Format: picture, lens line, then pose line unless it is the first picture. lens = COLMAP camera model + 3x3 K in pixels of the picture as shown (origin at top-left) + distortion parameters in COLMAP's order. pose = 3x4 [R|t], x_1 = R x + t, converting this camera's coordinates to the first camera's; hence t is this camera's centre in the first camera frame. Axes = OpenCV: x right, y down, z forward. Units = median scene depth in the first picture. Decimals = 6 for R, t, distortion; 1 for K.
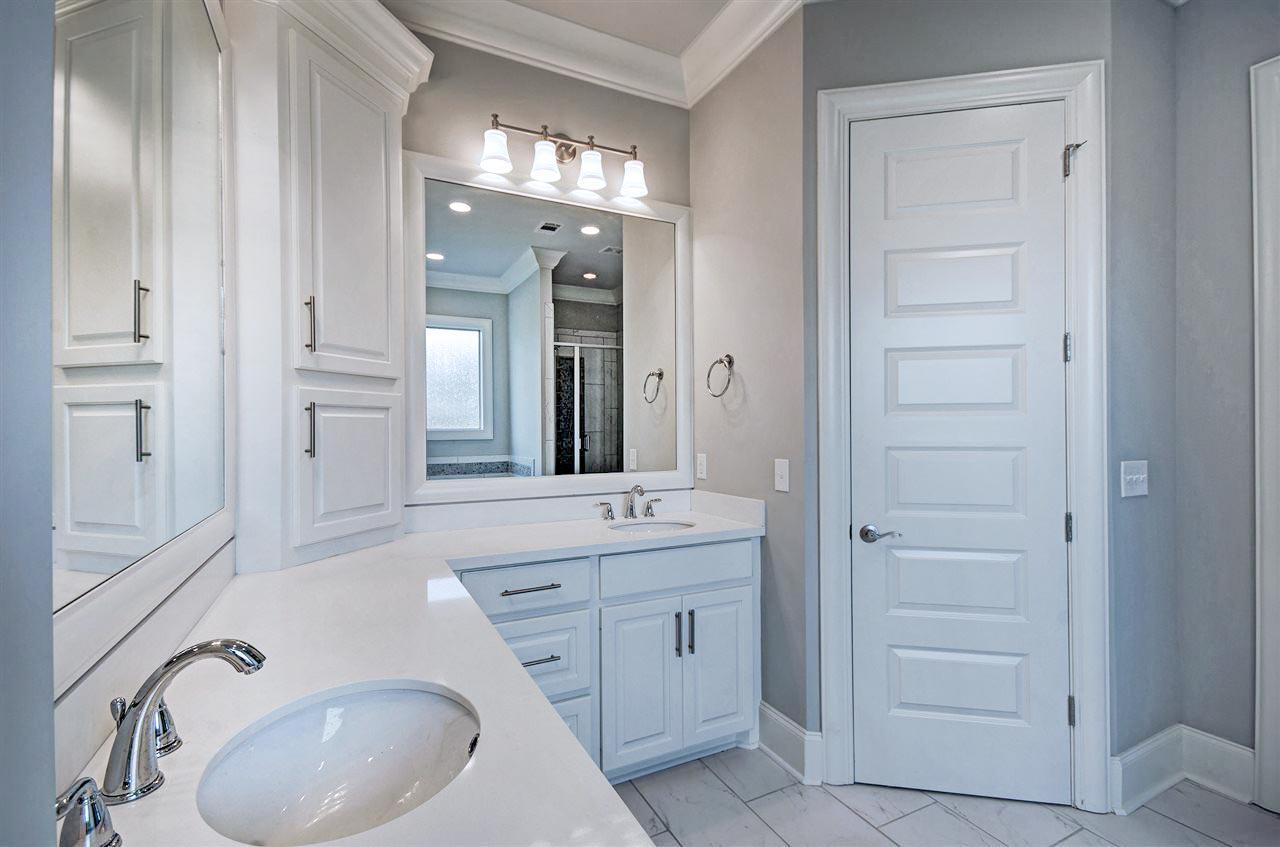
lens RADIAL K [[567.8, 0, 640.2], [0, 567.8, 438.8], [0, 0, 1]] dist [0.003016, 0.000191]
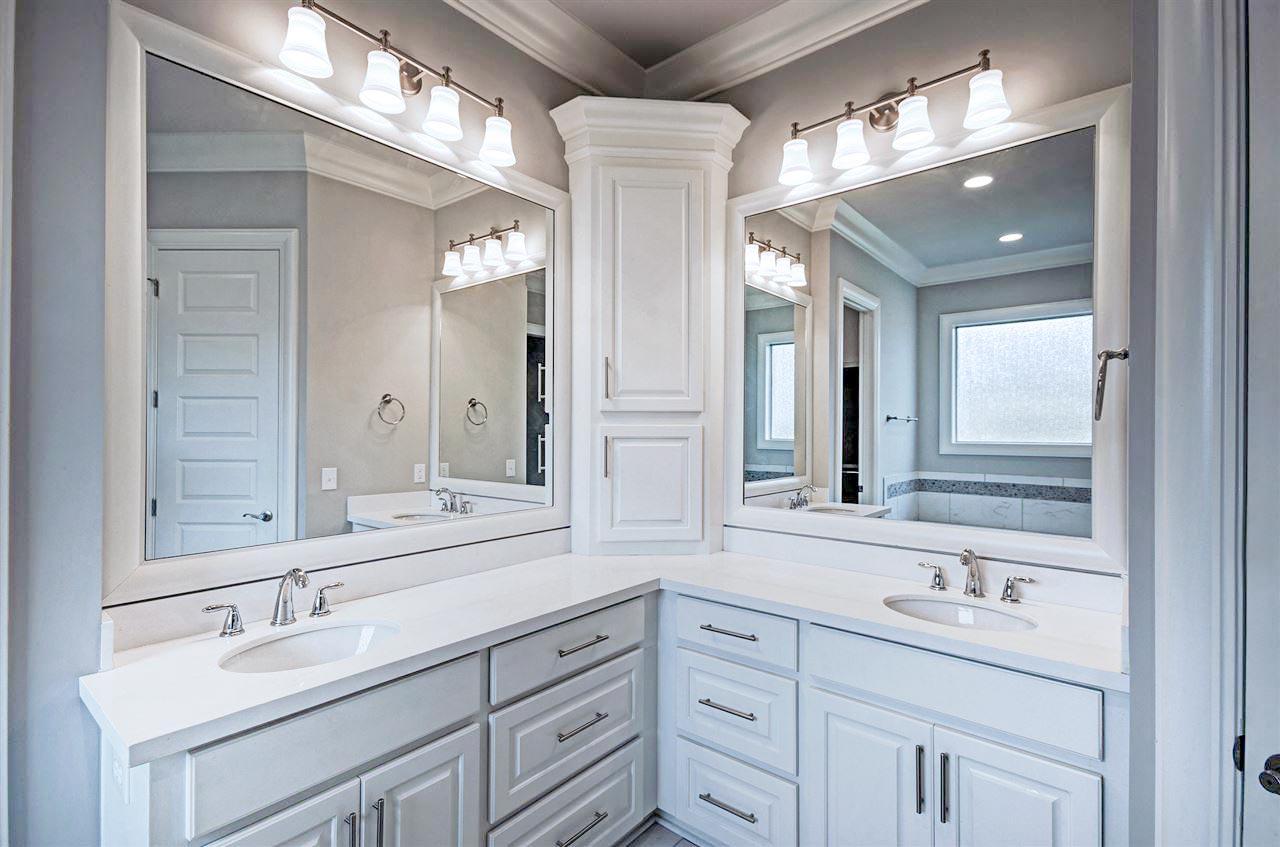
lens RADIAL K [[602.4, 0, 638.9], [0, 602.4, 433.6], [0, 0, 1]] dist [0.005467, 0.000347]
pose [[0.384842, 0.014768, -0.922864, 0.587653], [-0.020490, 0.999762, 0.007454, -0.063748], [0.922755, 0.016041, 0.385053, 0.401289]]
